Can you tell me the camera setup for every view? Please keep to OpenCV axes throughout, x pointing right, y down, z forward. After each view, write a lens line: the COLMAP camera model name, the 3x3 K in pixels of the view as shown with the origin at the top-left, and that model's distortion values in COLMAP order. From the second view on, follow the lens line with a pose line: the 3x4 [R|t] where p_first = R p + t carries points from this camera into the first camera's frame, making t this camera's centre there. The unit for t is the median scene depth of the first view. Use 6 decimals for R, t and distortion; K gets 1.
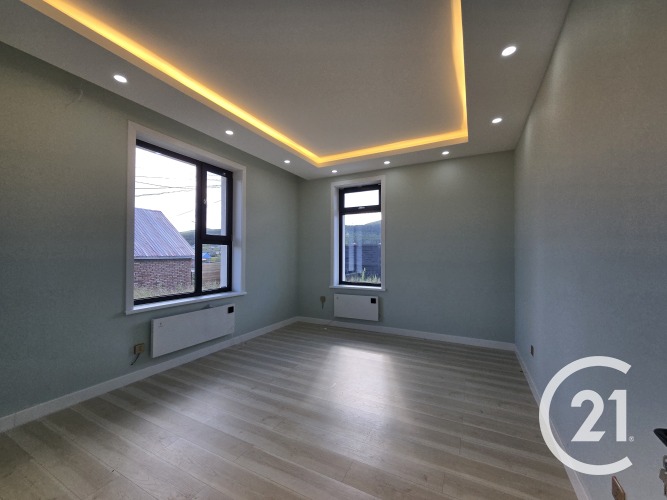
lens RADIAL K [[272.6, 0, 335.3], [0, 272.6, 250.6], [0, 0, 1]] dist [-0.006834, -0.000989]
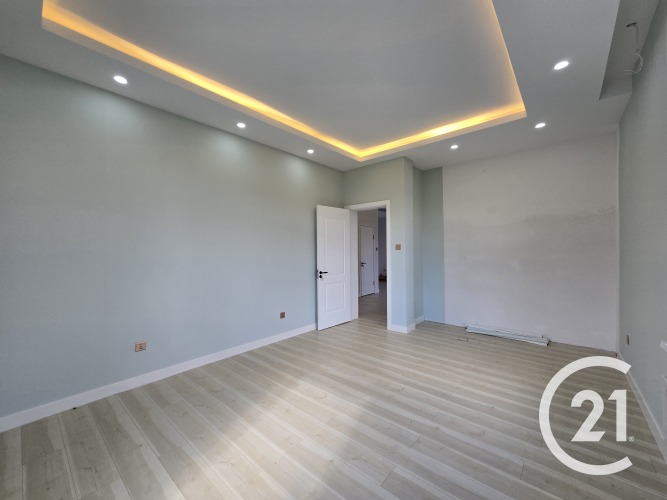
lens RADIAL K [[272.6, 0, 332.7], [0, 272.6, 251.3], [0, 0, 1]] dist [-0.006834, -0.000989]
pose [[-0.969581, 0.007483, 0.244656, -0.212141], [0.002294, 0.999767, -0.021485, 0.041587], [-0.244760, -0.020270, -0.969372, 1.805941]]
